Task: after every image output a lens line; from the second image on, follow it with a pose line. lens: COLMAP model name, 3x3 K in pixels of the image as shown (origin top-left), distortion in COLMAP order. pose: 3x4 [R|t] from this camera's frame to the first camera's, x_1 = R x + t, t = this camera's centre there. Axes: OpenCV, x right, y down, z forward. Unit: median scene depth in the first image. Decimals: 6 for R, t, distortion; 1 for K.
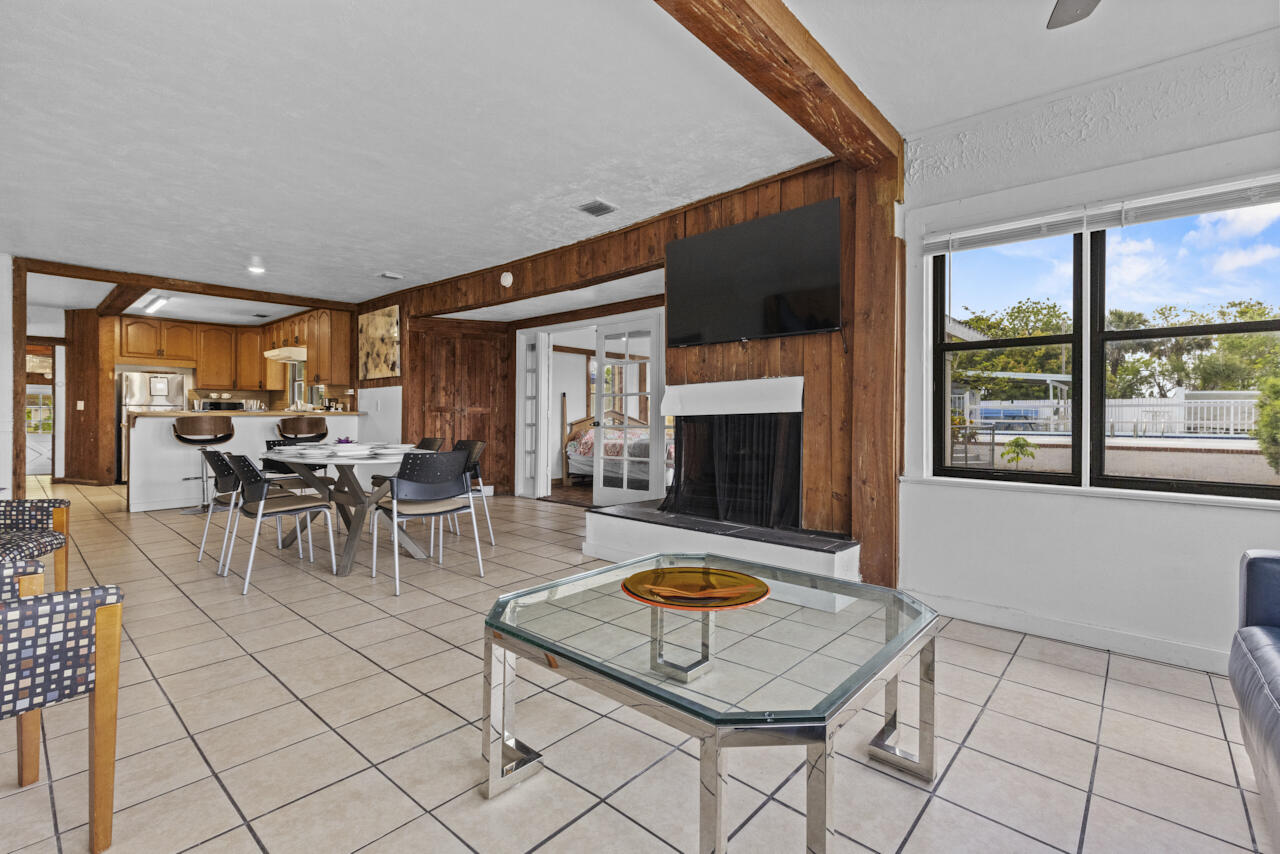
lens RADIAL K [[572.6, 0, 642.5], [0, 572.6, 411.9], [0, 0, 1]] dist [0.001353, 0.000117]
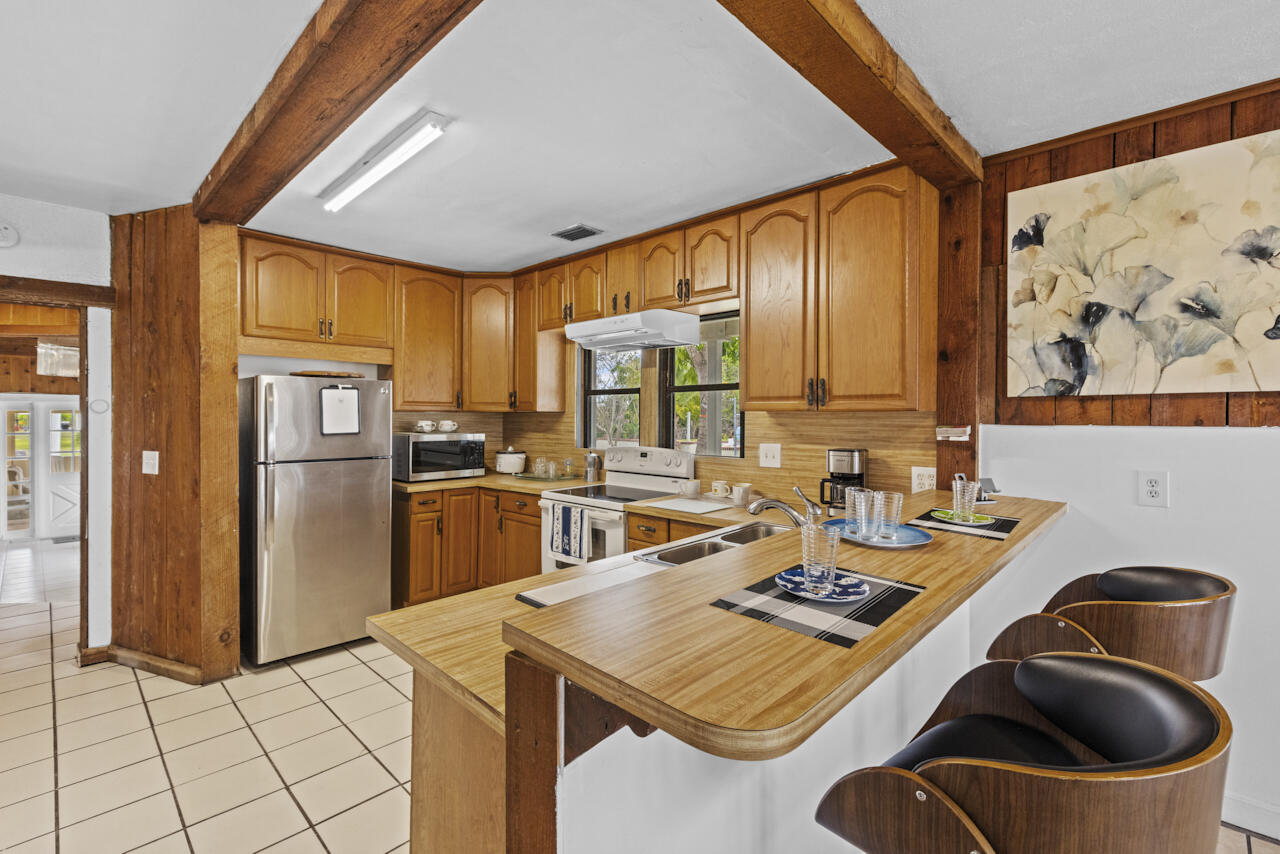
lens RADIAL K [[572.6, 0, 641.1], [0, 572.6, 414.4], [0, 0, 1]] dist [0.001353, 0.000117]
pose [[0.998947, -0.000113, -0.045875, -0.631523], [0.000440, 0.999975, 0.007113, -0.045447], [0.045873, -0.007126, 0.998922, 0.629057]]
